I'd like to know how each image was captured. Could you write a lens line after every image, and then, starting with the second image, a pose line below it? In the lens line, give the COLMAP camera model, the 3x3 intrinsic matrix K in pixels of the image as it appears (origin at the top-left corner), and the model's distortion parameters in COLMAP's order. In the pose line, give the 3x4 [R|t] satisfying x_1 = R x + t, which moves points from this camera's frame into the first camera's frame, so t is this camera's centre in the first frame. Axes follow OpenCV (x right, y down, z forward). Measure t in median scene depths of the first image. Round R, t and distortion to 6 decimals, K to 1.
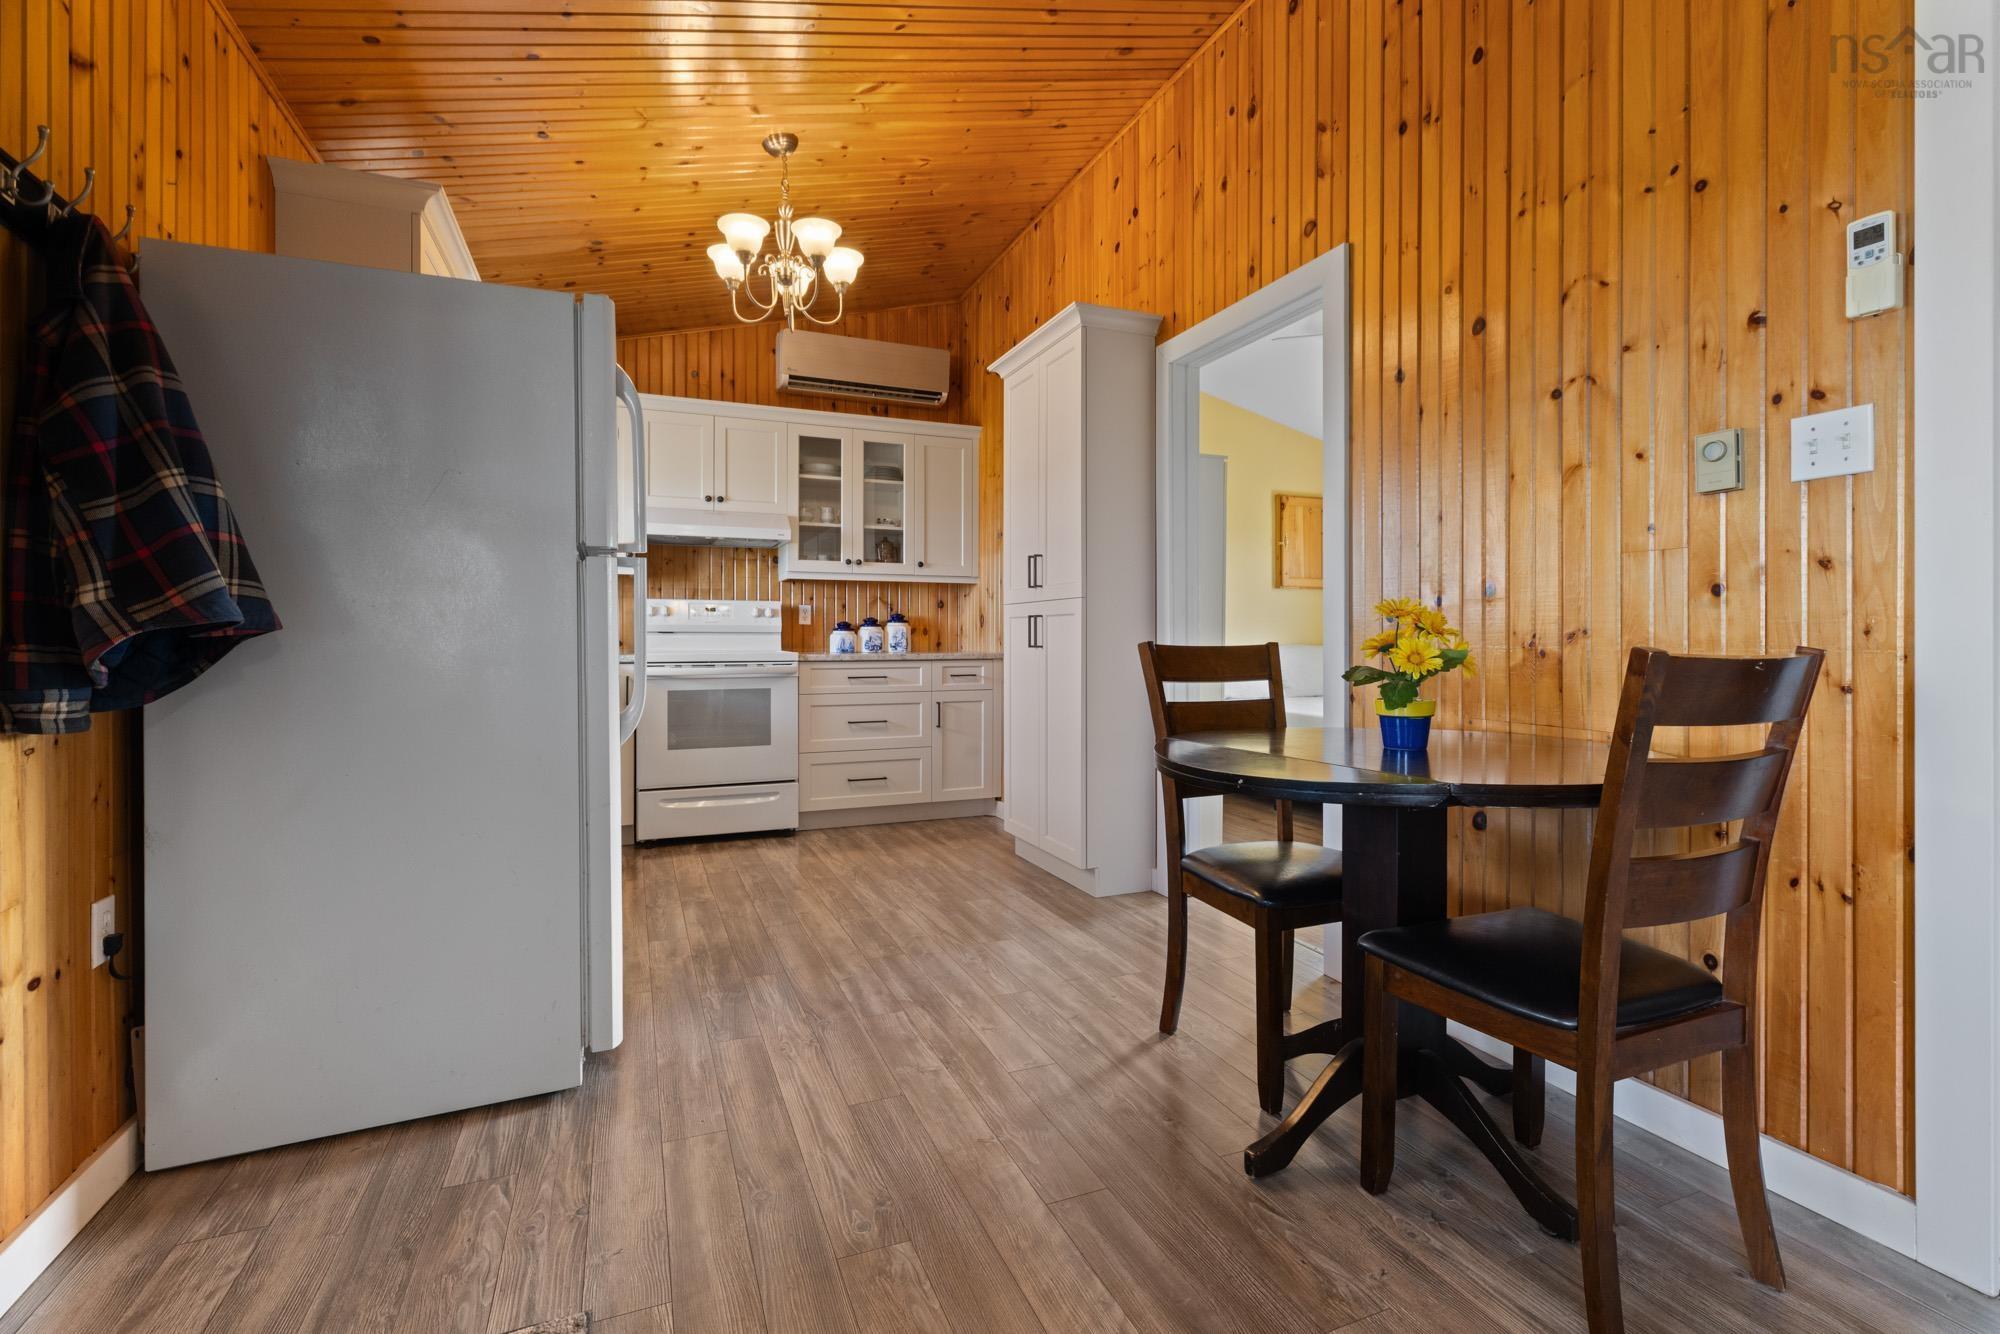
lens RADIAL K [[896.3, 0, 1005.4], [0, 896.3, 637.8], [0, 0, 1]] dist [0.003043, 0.000156]
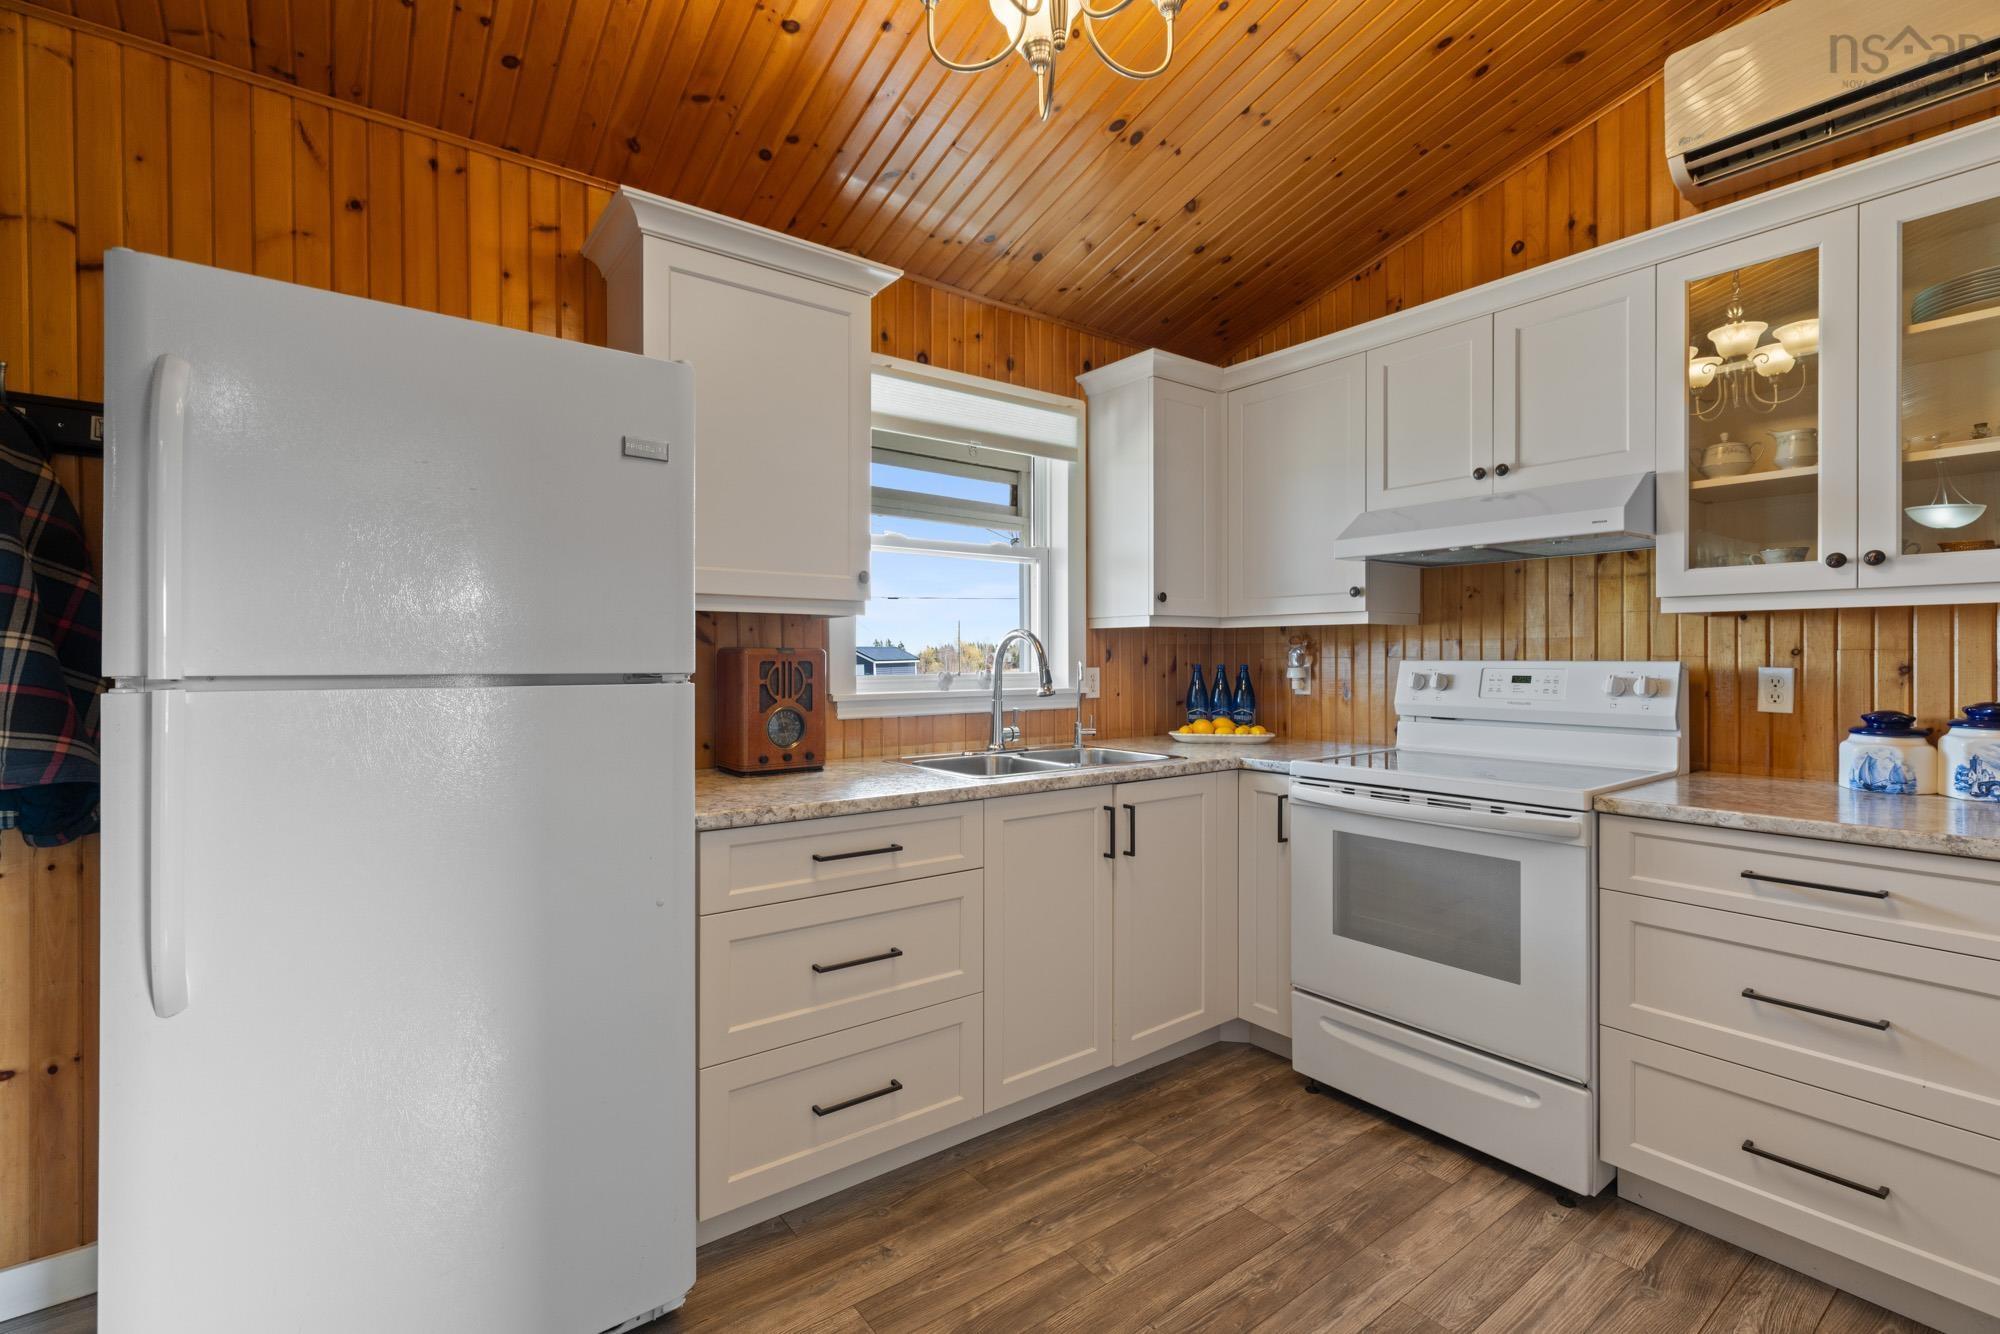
lens RADIAL K [[894.9, 0, 1004.6], [0, 894.9, 658.7], [0, 0, 1]] dist [0.000520, 0.000160]
pose [[0.248234, 0.000819, -0.968700, 0.123103], [0.002456, 0.999996, 0.001475, -0.051492], [0.968697, -0.002746, 0.248231, 0.653547]]
